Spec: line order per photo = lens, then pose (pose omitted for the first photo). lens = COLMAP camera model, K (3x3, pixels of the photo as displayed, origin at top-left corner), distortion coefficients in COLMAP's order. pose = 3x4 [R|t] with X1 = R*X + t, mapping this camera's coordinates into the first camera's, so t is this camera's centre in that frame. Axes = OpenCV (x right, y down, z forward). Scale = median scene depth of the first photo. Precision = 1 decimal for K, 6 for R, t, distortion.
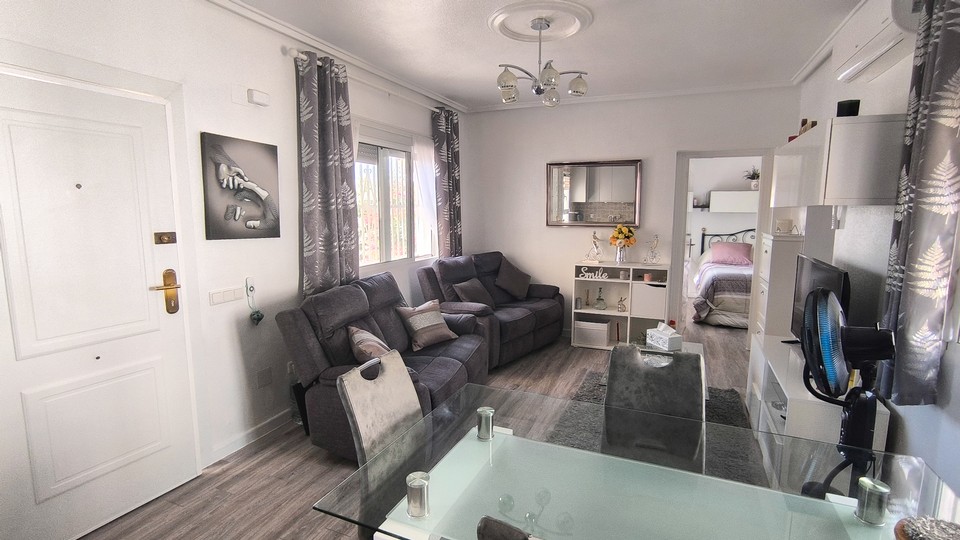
lens RADIAL K [[454.0, 0, 487.3], [0, 454.0, 269.0], [0, 0, 1]] dist [-0.049771, 0.034555]
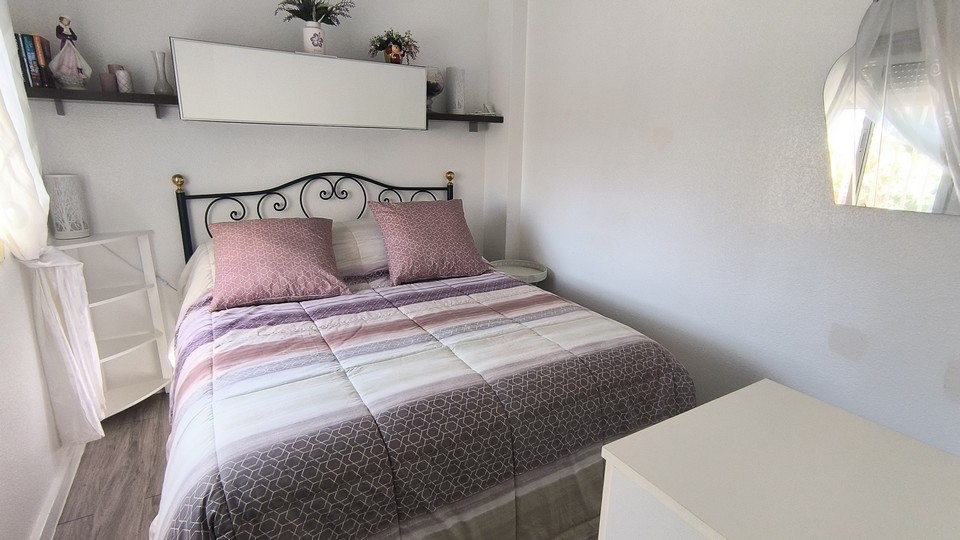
lens RADIAL K [[454.0, 0, 487.3], [0, 454.0, 269.0], [0, 0, 1]] dist [-0.049771, 0.034555]
pose [[0.582203, -0.191878, 0.790077, 0.544929], [0.079624, 0.980538, 0.179458, -0.102351], [-0.809135, -0.041572, 0.586151, 1.004191]]
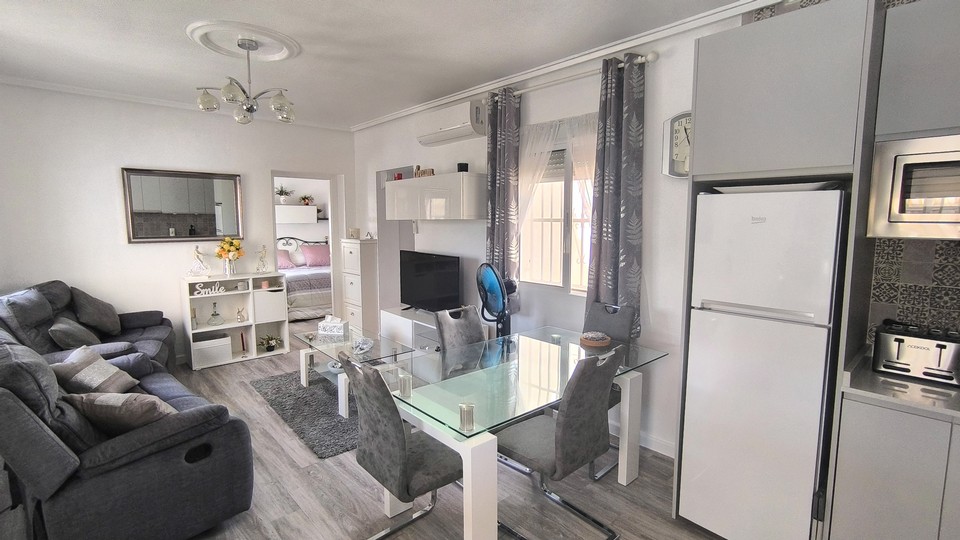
lens RADIAL K [[443.4, 0, 480.0], [0, 443.4, 270.0], [0, 0, 1]] dist [-0.061261, -0.000048]
pose [[0.419042, -0.101099, 0.902321, -0.352164], [0.118224, 0.991397, 0.056175, -0.013681], [-0.900237, 0.083136, 0.427389, 0.081695]]
